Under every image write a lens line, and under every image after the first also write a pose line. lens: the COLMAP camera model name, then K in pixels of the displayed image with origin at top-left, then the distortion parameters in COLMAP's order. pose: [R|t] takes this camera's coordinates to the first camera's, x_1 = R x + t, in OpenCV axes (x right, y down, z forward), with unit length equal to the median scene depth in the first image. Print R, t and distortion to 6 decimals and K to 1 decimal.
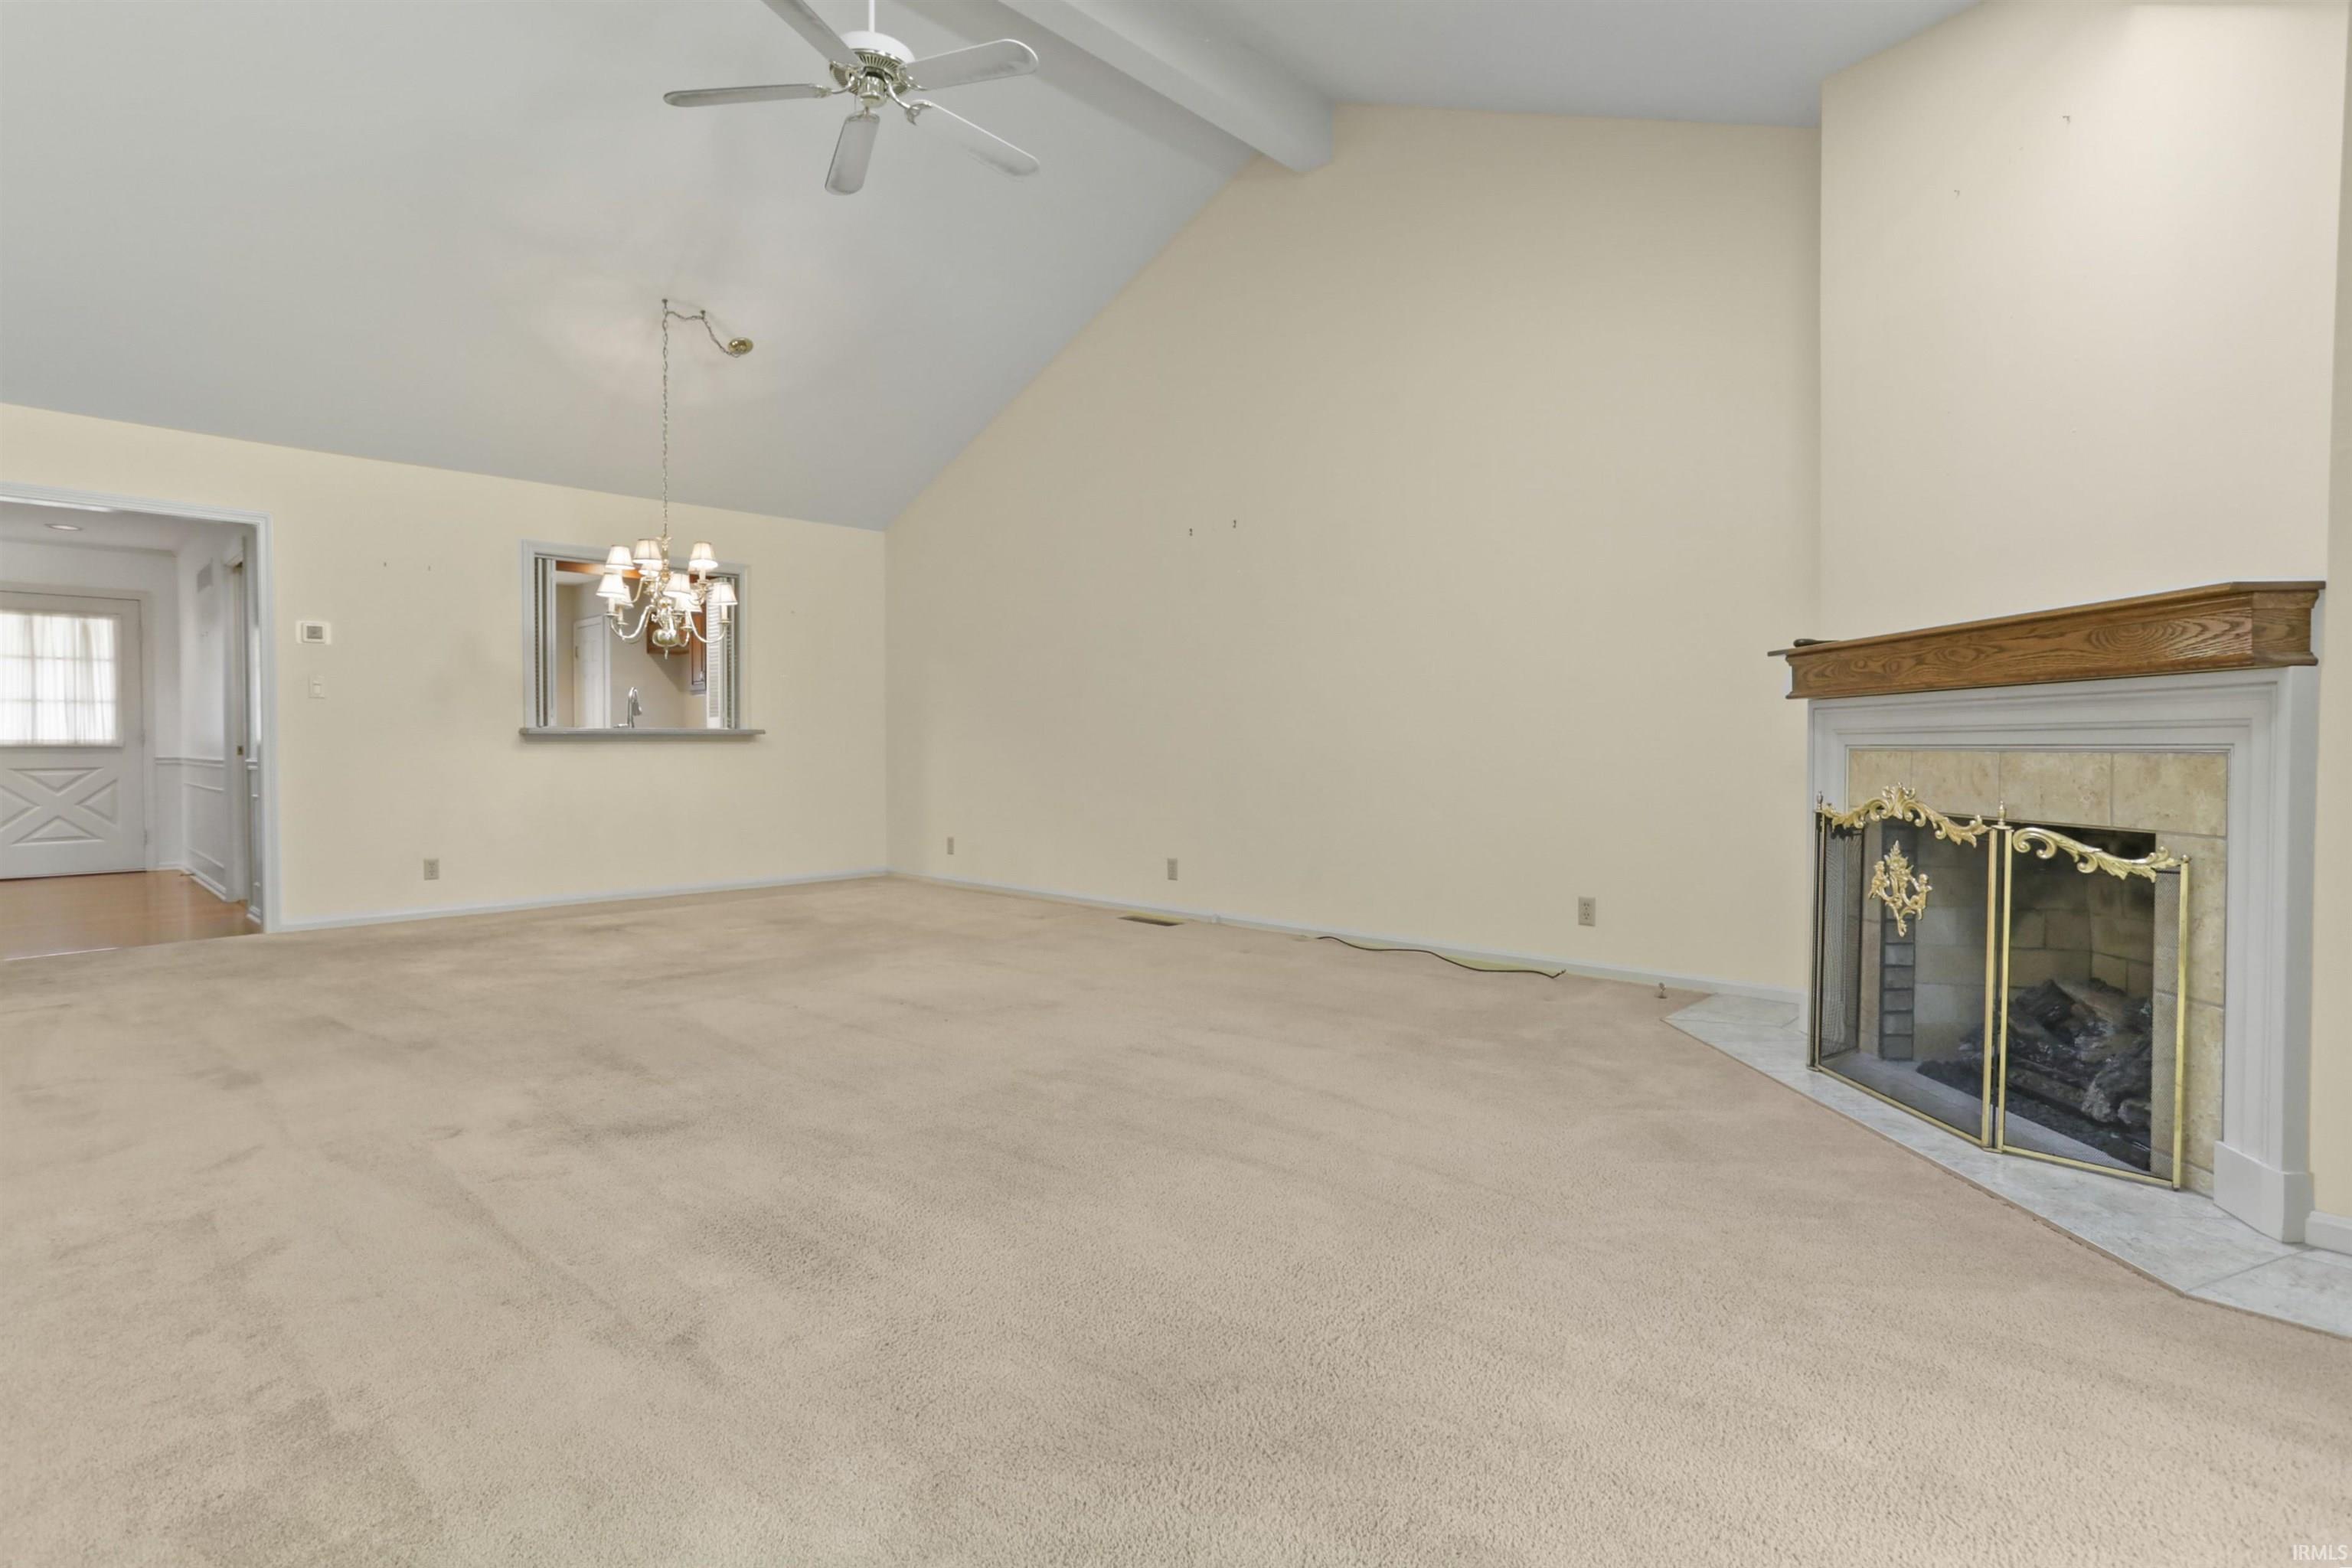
lens RADIAL K [[1142.4, 0, 1177.1], [0, 1142.4, 748.6], [0, 0, 1]] dist [-0.055690, 0.030616]
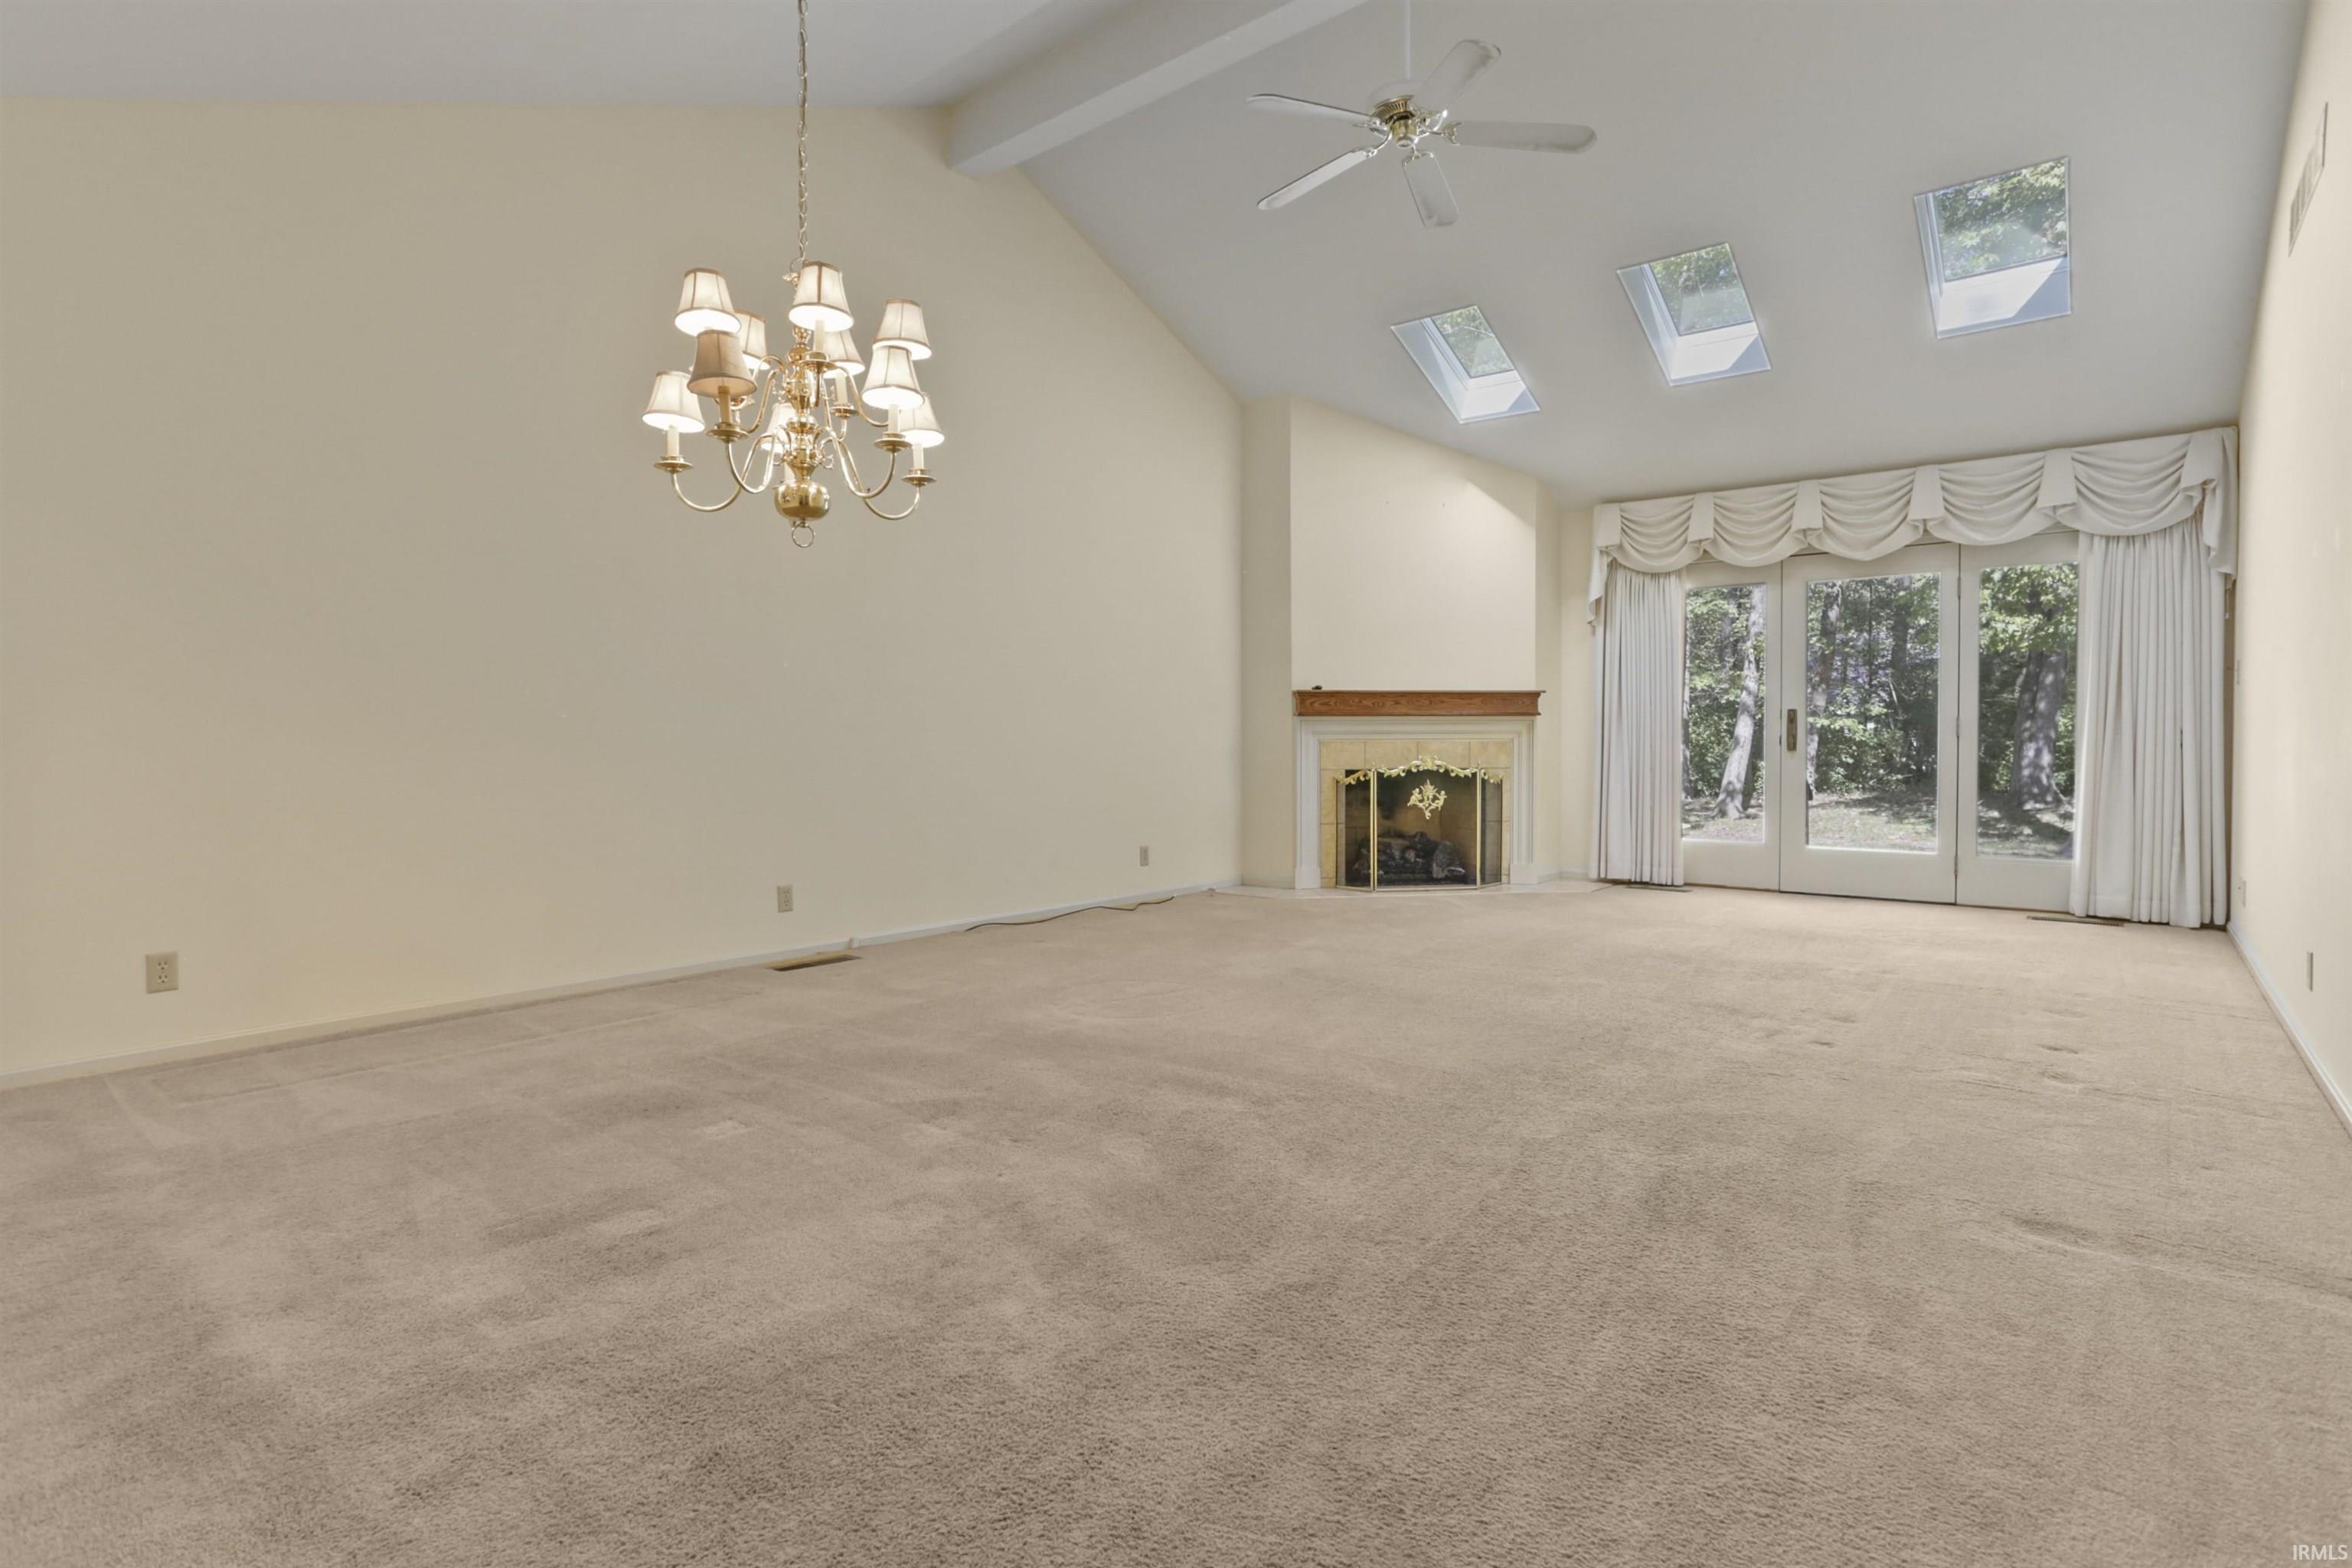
lens RADIAL K [[1086.7, 0, 1238.8], [0, 1086.7, 791.9], [0, 0, 1]] dist [-0.050134, 0.005786]
pose [[-0.097540, -0.043862, 0.994265, -1.629860], [0.005212, 0.998992, 0.044582, 0.003934], [-0.995218, 0.009530, -0.097213, 1.632377]]
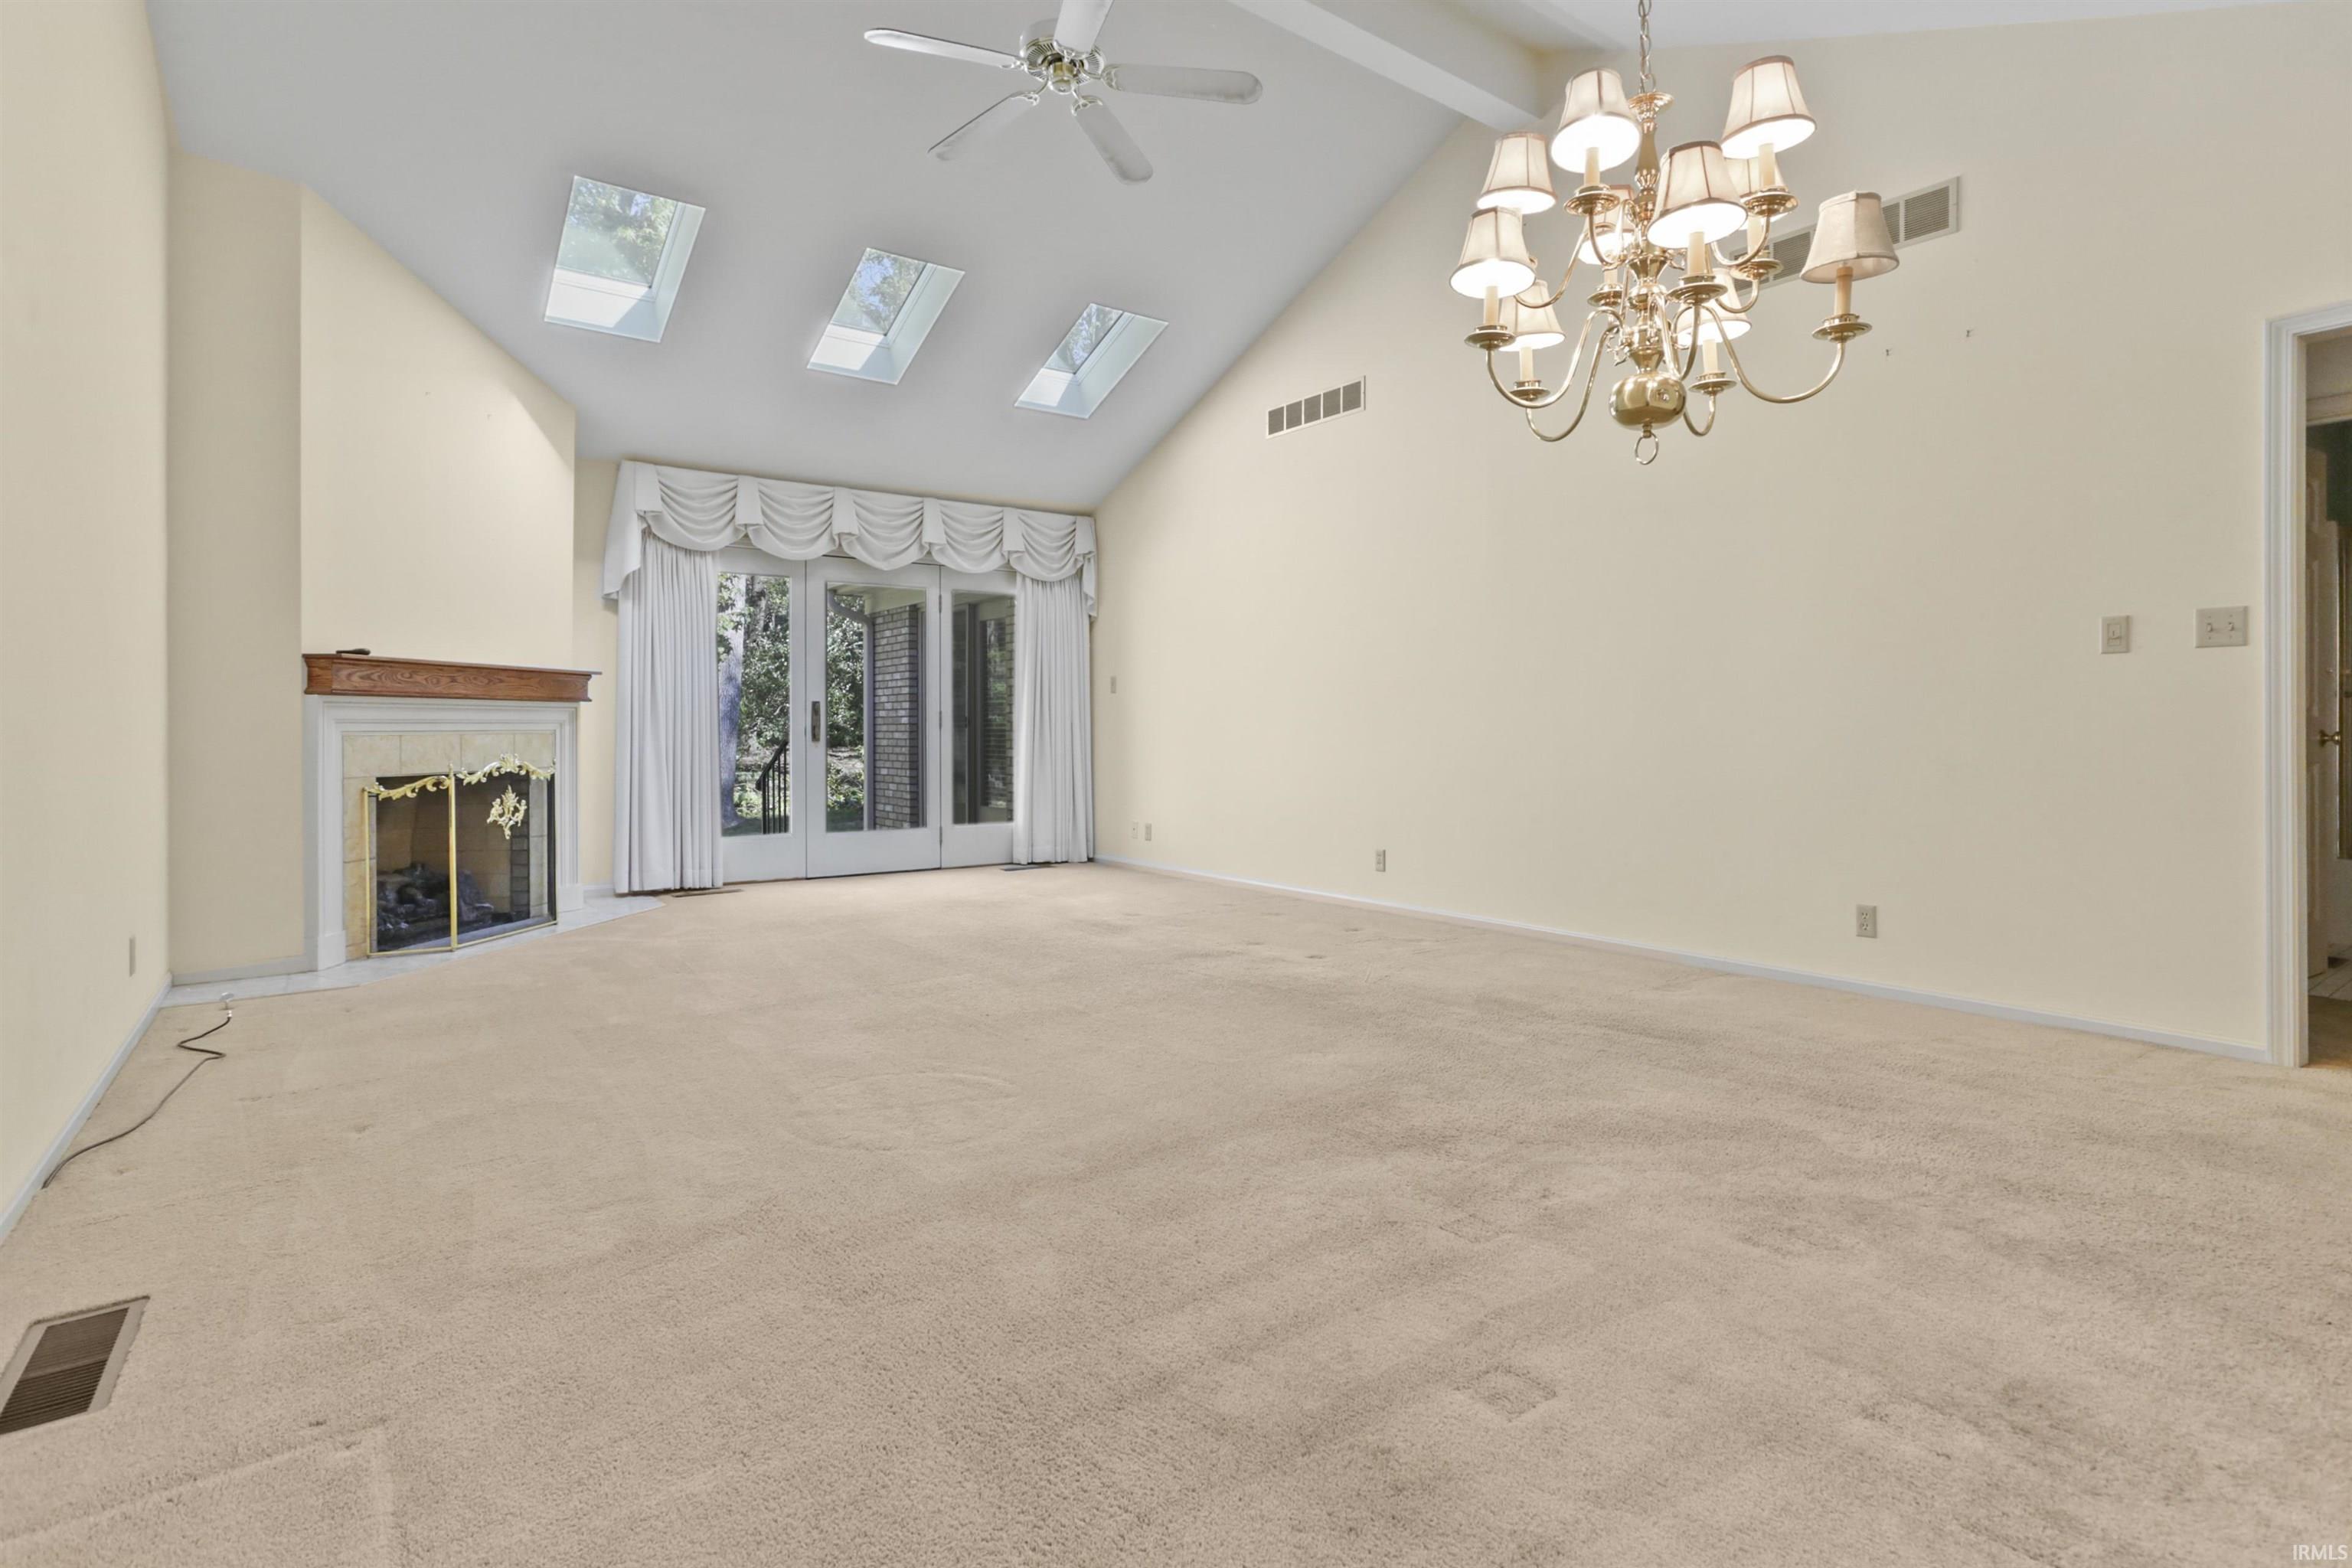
lens RADIAL K [[1137.7, 0, 1176.6], [0, 1137.7, 767.3], [0, 0, 1]] dist [-0.065811, 0.034893]
pose [[-0.983299, -0.004461, 0.181944, -0.720121], [0.002165, 0.999342, 0.036207, -0.007150], [-0.181985, 0.035997, -0.982642, 2.547760]]
